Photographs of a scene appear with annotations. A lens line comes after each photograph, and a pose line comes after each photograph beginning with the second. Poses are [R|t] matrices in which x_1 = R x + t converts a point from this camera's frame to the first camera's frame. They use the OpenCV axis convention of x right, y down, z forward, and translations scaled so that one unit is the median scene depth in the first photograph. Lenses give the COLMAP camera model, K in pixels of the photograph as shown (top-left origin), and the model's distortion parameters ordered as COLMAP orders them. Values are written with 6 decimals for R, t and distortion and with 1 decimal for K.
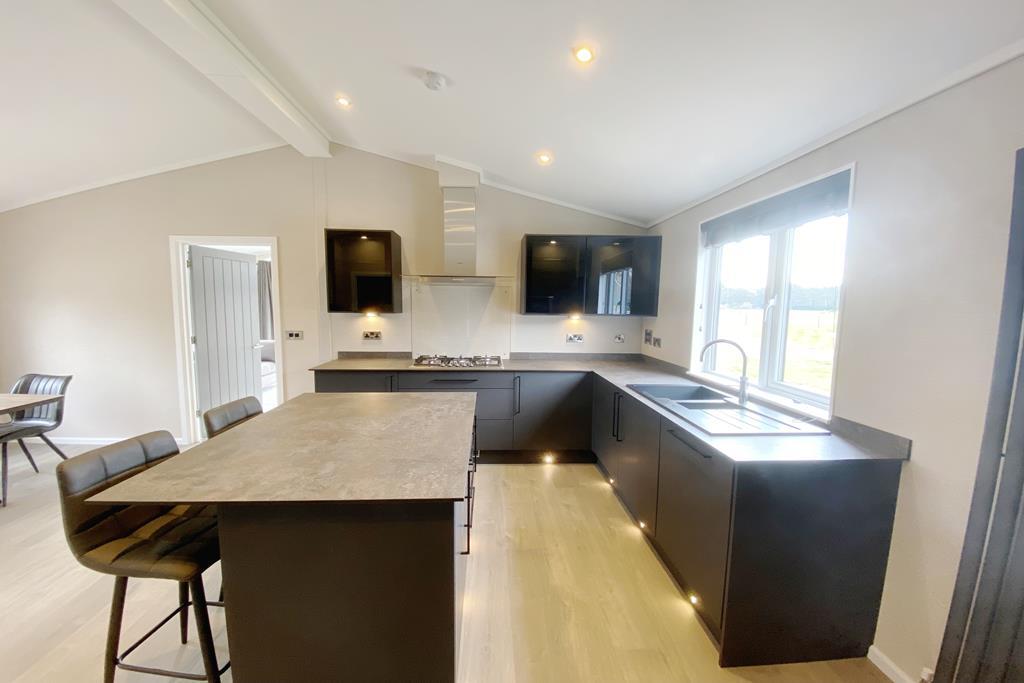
lens RADIAL K [[408.1, 0, 504.1], [0, 408.1, 347.6], [0, 0, 1]] dist [-0.013671, -0.001522]
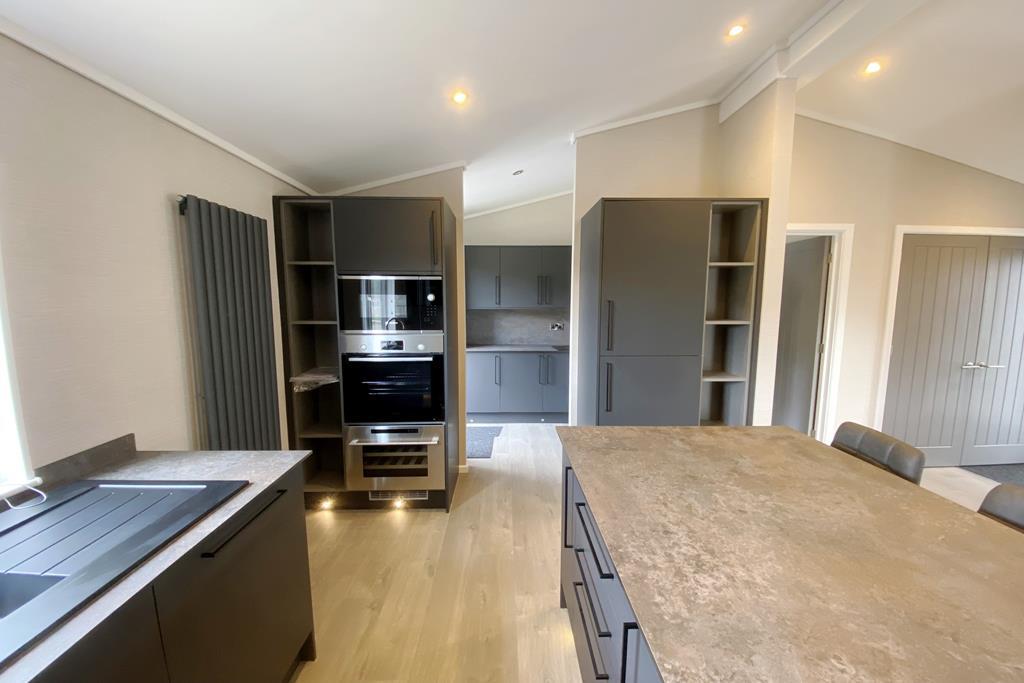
lens RADIAL K [[408.1, 0, 507.0], [0, 408.1, 346.1], [0, 0, 1]] dist [-0.013671, -0.001522]
pose [[-0.999569, -0.013606, 0.025995, 0.037819], [-0.007647, 0.976159, 0.216920, -0.198611], [-0.028326, 0.216628, -0.975843, 1.770660]]
